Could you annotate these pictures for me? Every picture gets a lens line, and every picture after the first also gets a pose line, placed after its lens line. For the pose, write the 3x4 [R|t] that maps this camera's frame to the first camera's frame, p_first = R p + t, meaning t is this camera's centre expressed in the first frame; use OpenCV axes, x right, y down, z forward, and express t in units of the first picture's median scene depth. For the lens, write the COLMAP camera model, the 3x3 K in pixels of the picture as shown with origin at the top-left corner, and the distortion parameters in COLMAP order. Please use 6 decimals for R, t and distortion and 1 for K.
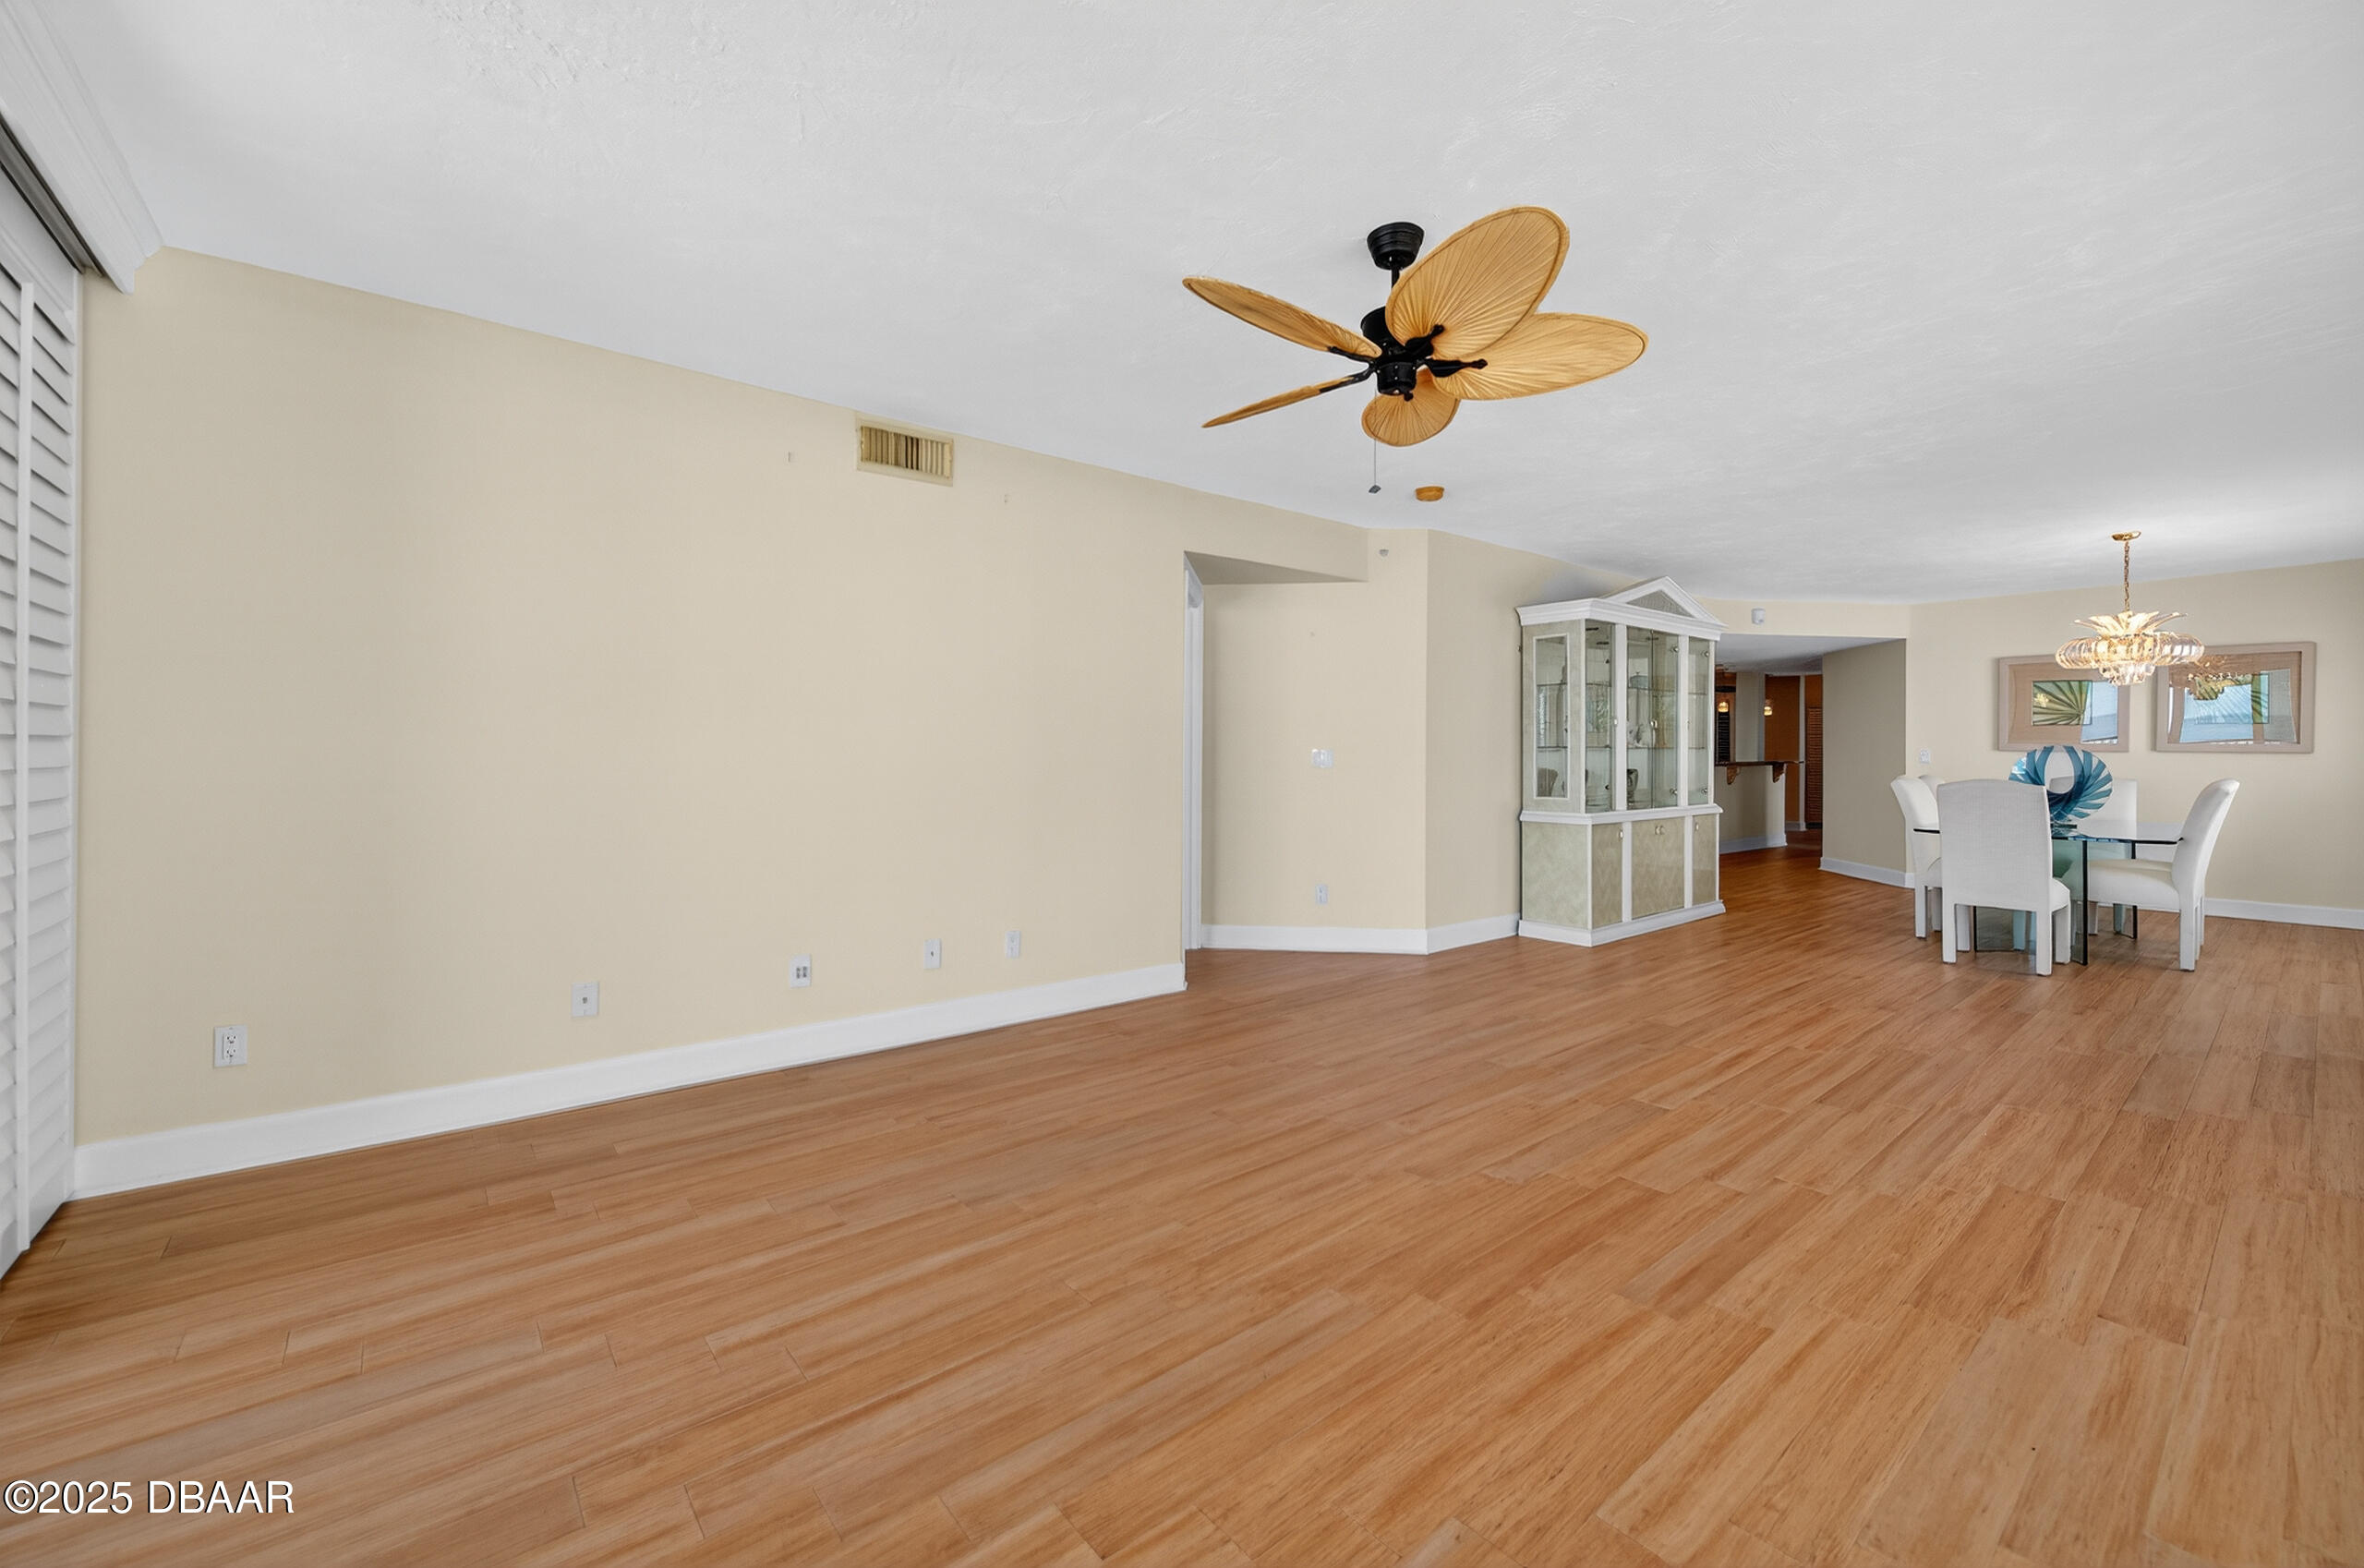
lens RADIAL K [[960.7, 0, 1173.5], [0, 960.7, 757.5], [0, 0, 1]] dist [0.000359, -0.000677]
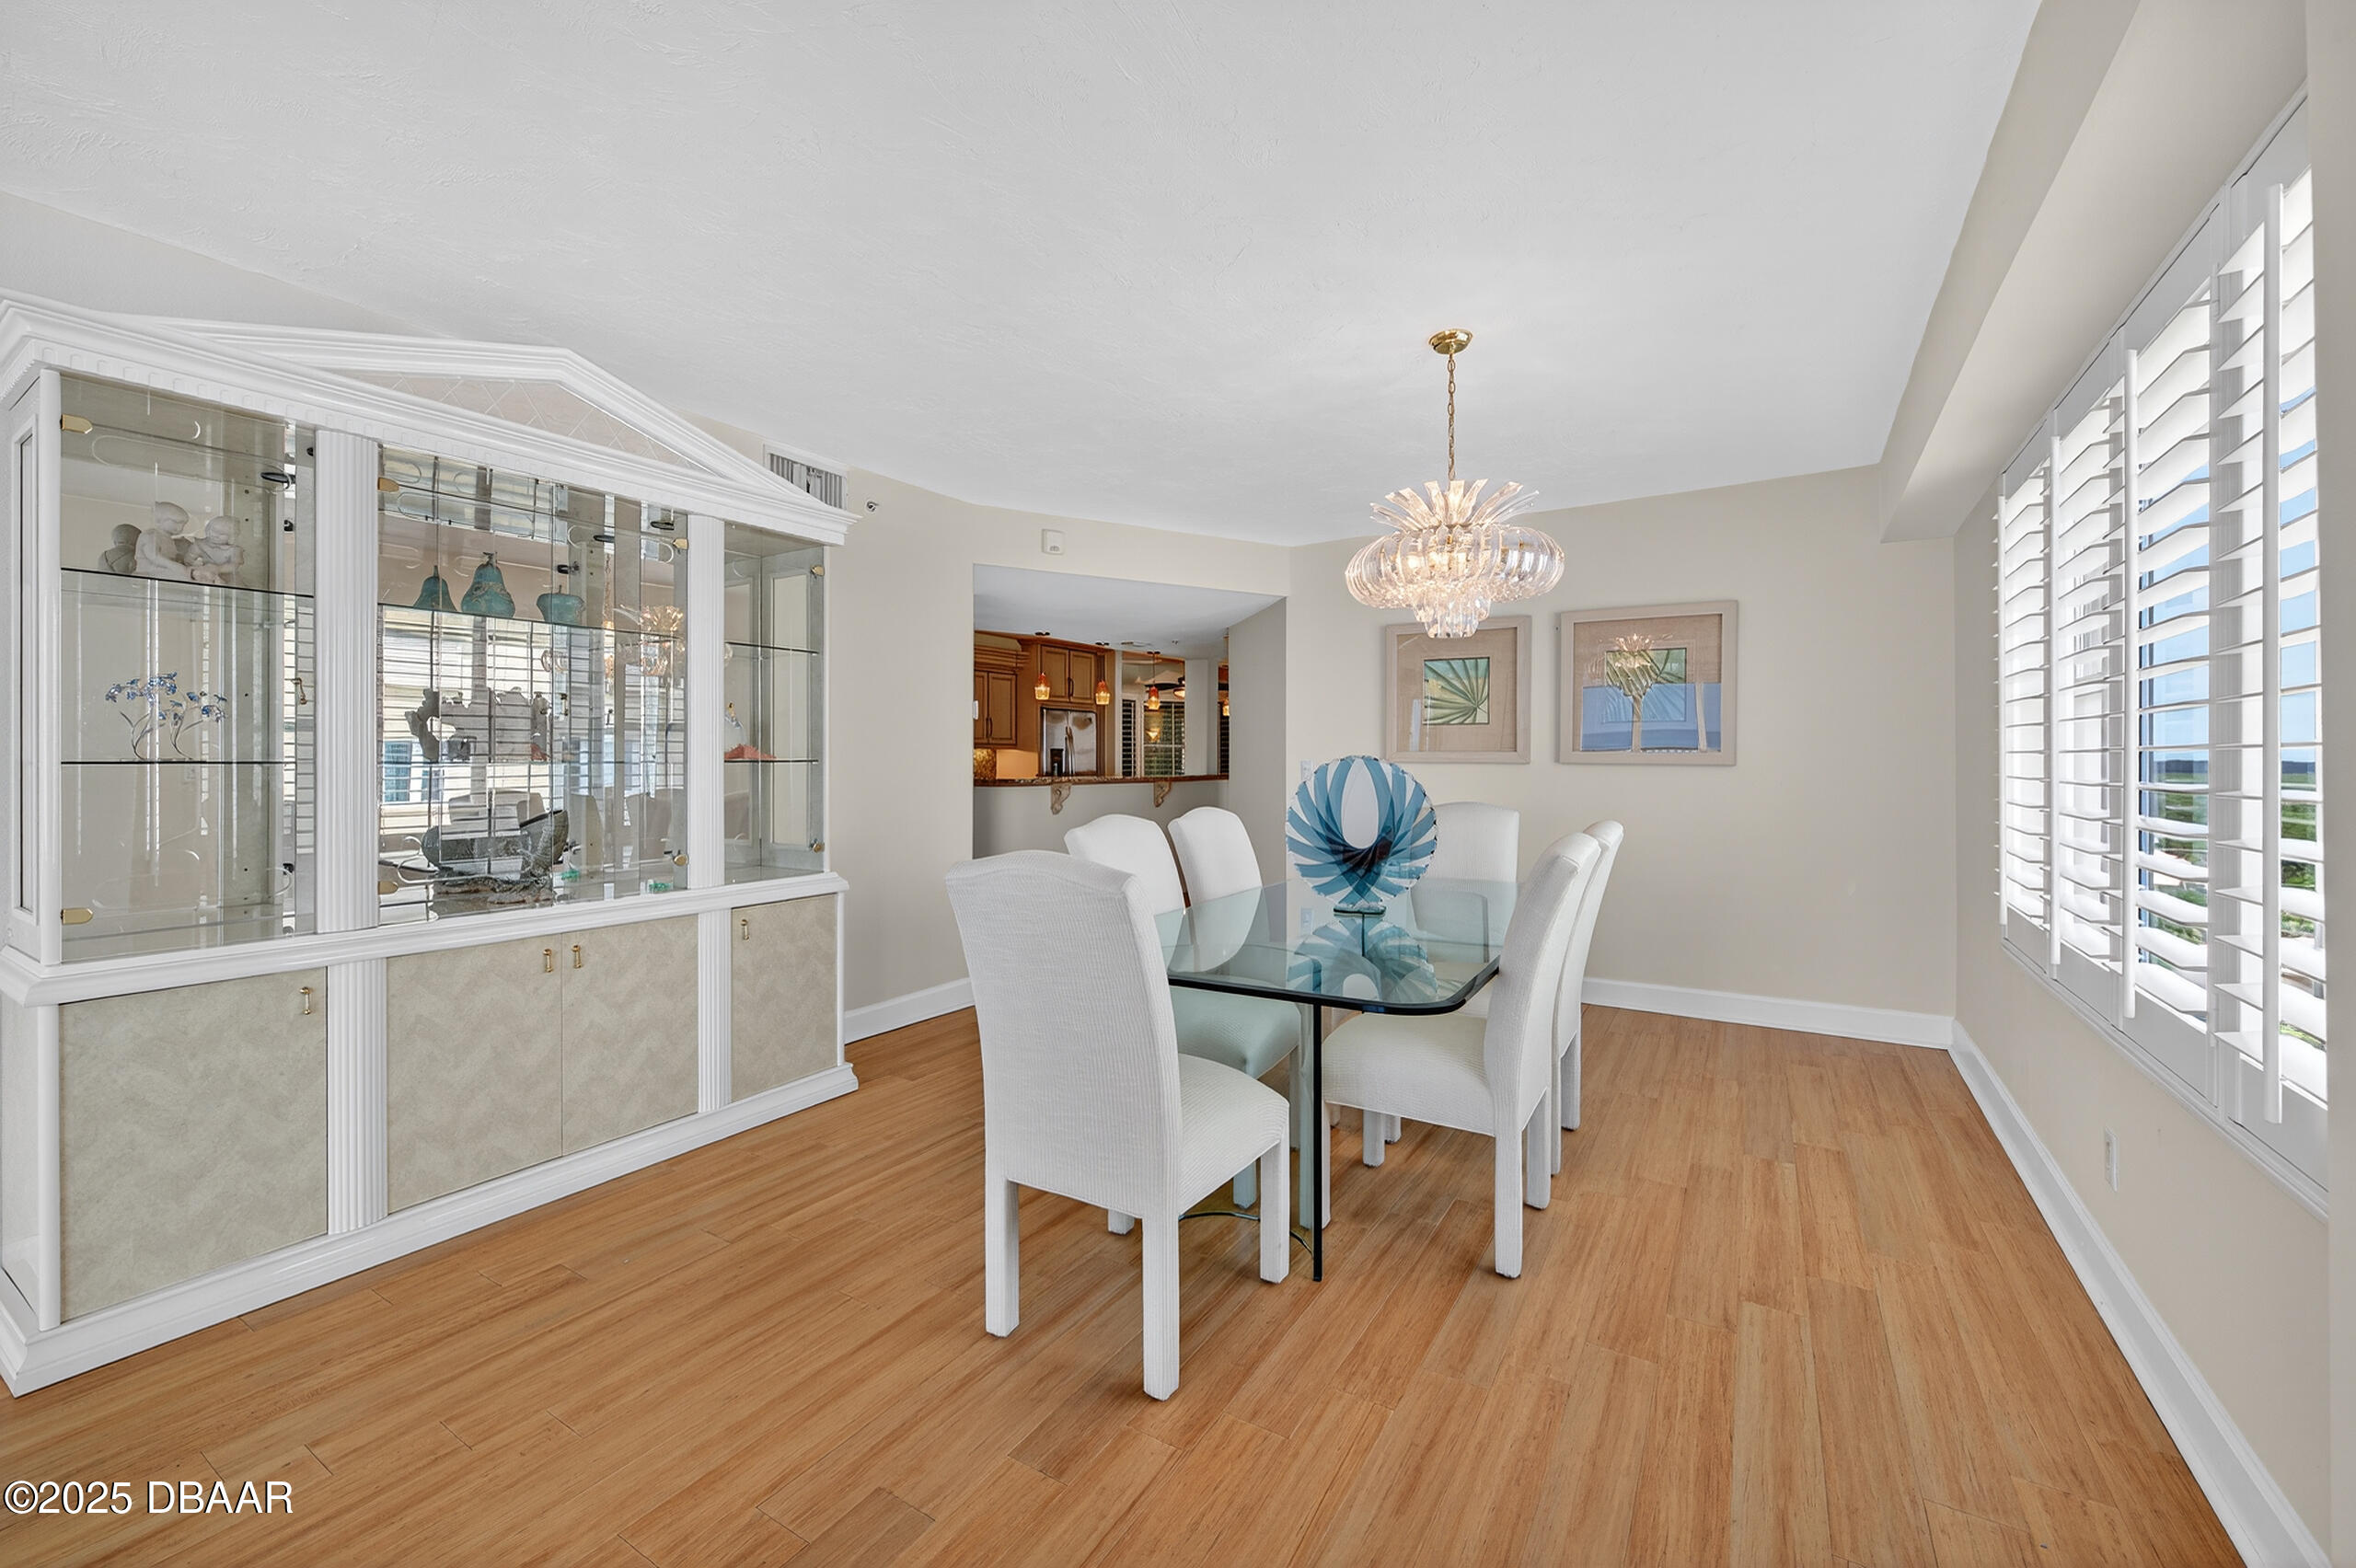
lens RADIAL K [[940.2, 0, 1183.4], [0, 940.2, 770.4], [0, 0, 1]] dist [0.000164, -0.000116]
pose [[0.944879, -0.005234, 0.327377, 0.672580], [0.003898, 0.999981, 0.004736, -0.006996], [-0.327396, -0.003199, 0.944882, 0.559546]]
